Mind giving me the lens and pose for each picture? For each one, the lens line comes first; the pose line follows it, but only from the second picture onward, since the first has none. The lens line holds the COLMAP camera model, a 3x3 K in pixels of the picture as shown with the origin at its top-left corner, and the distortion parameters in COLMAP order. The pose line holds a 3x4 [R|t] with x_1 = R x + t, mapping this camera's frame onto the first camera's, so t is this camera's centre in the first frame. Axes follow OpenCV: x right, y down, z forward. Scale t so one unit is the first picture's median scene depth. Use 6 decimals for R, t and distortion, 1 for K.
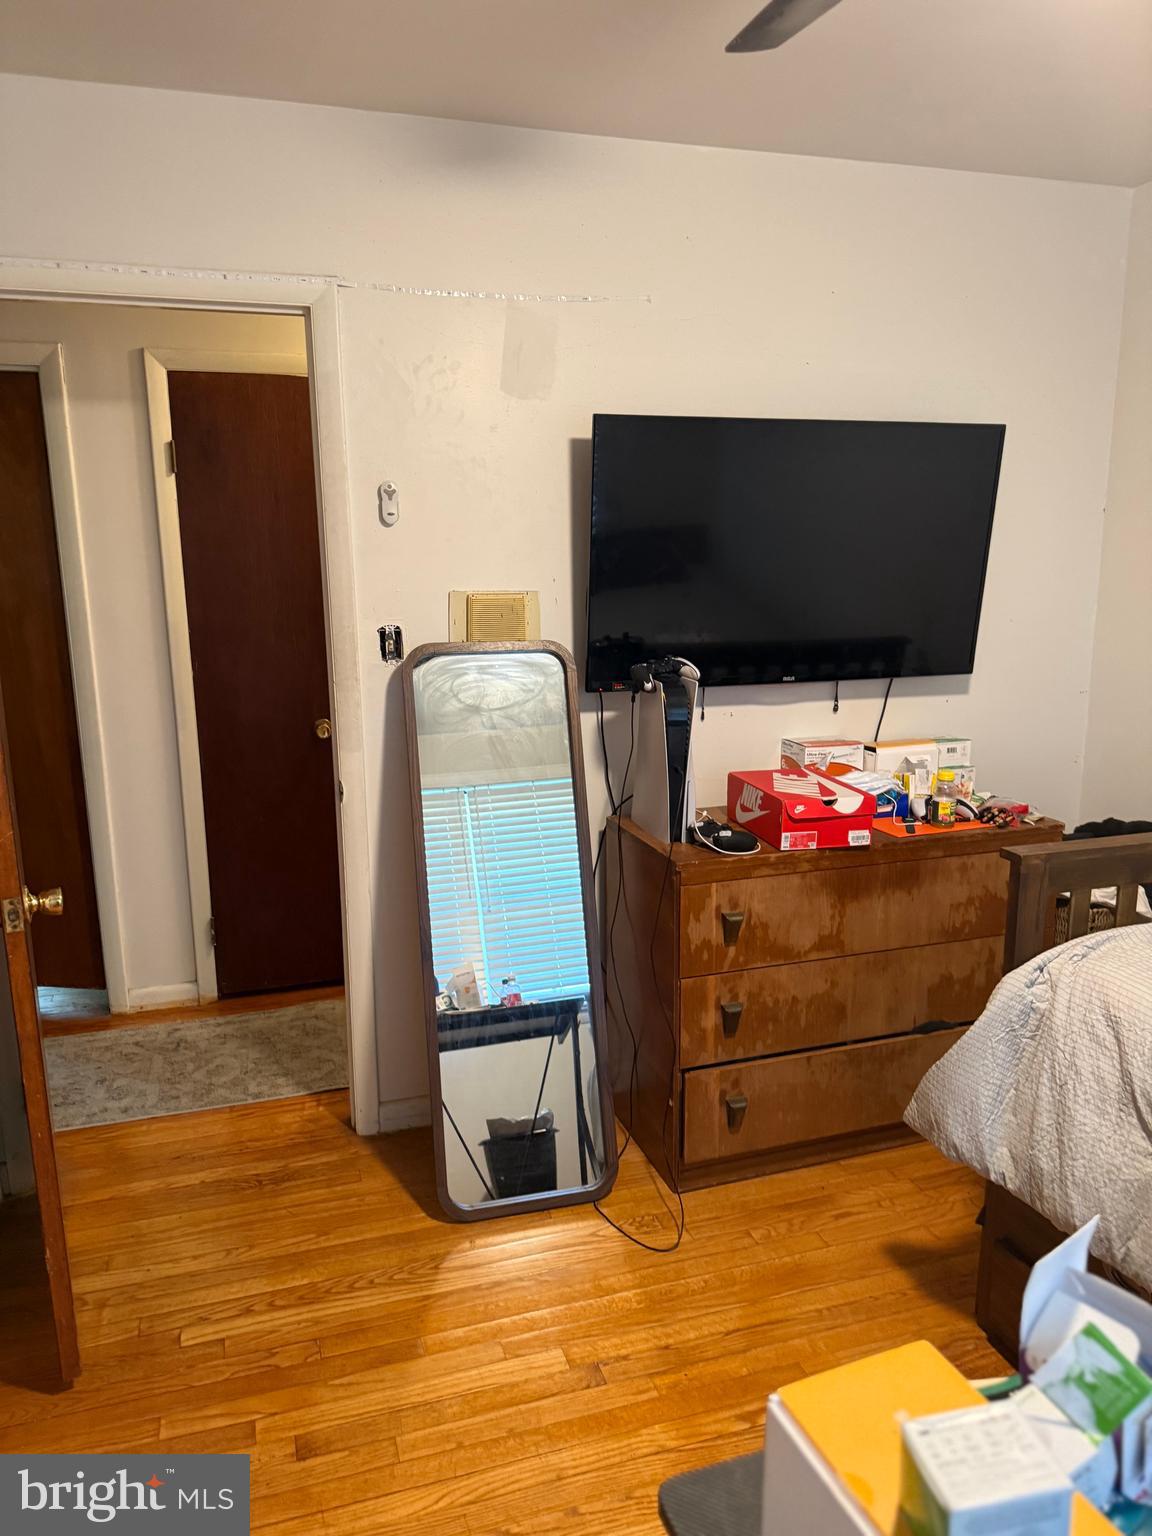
lens RADIAL K [[1091.3, 0, 581.2], [0, 1091.3, 765.8], [0, 0, 1]] dist [0.082040, -0.130253]
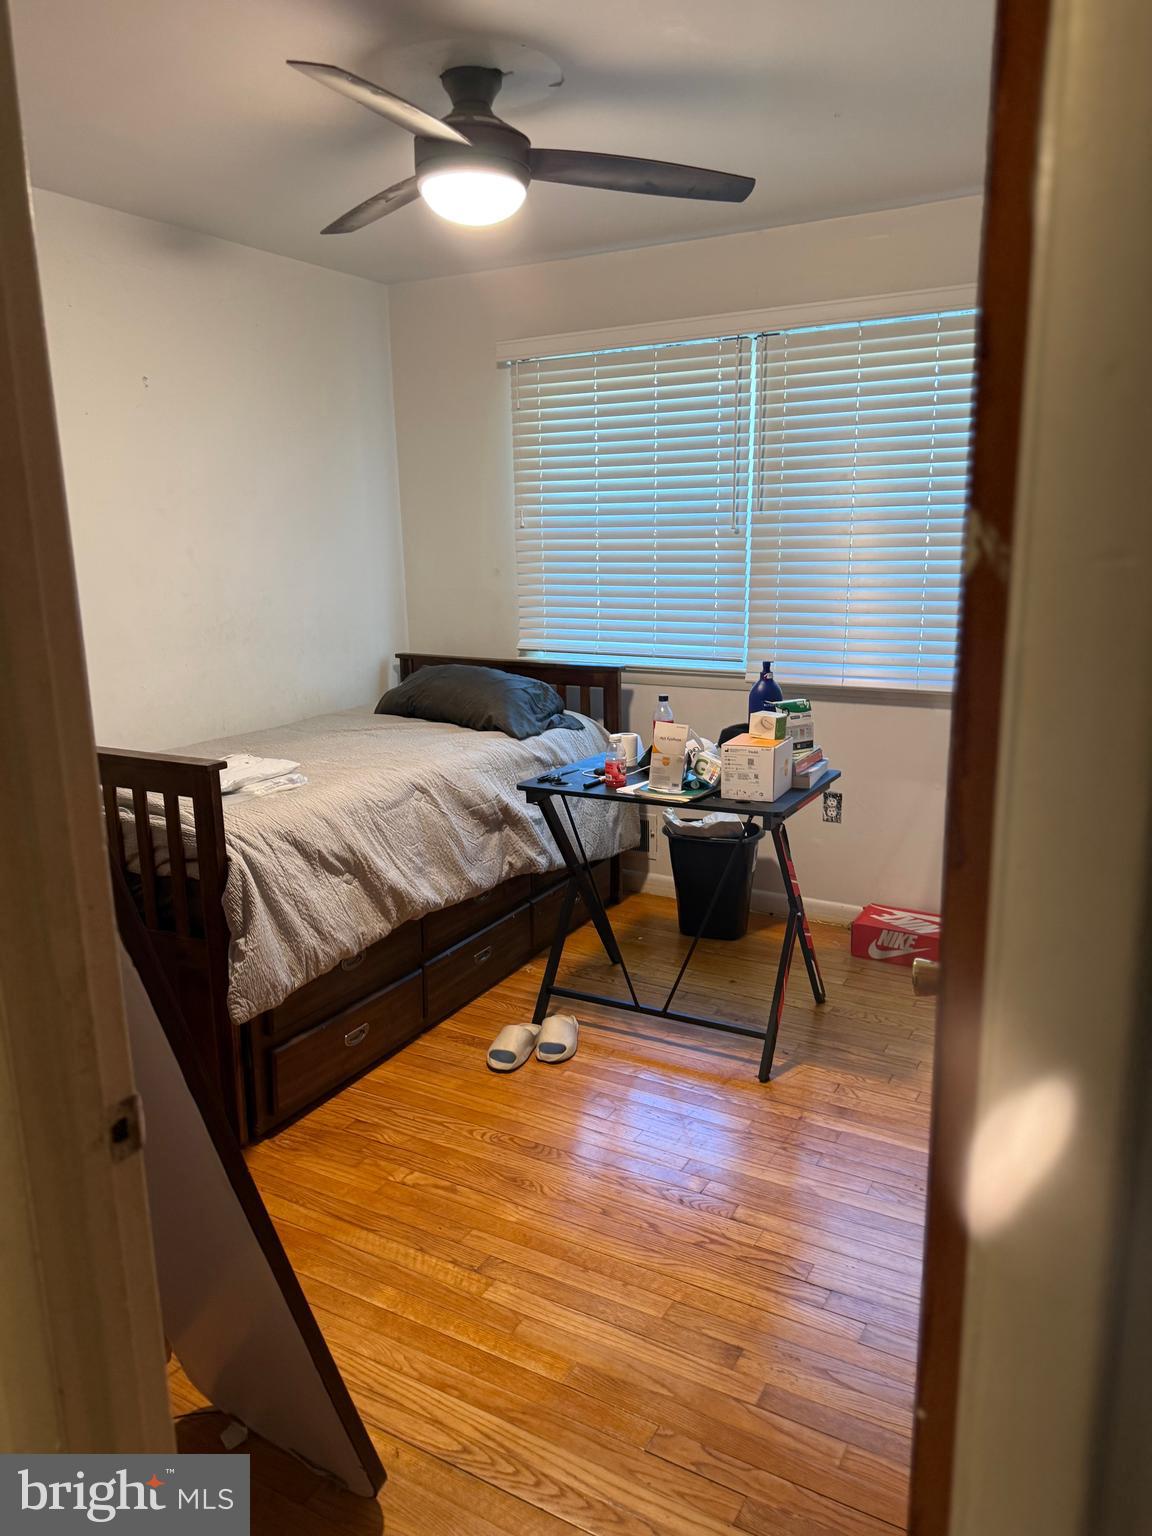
lens RADIAL K [[1091.3, 0, 581.2], [0, 1091.3, 765.8], [0, 0, 1]] dist [0.082040, -0.130253]
pose [[-0.689808, -0.133902, 0.711503, -0.801030], [0.145874, 0.936888, 0.317744, -0.263328], [-0.709145, 0.322972, -0.626740, 1.525495]]
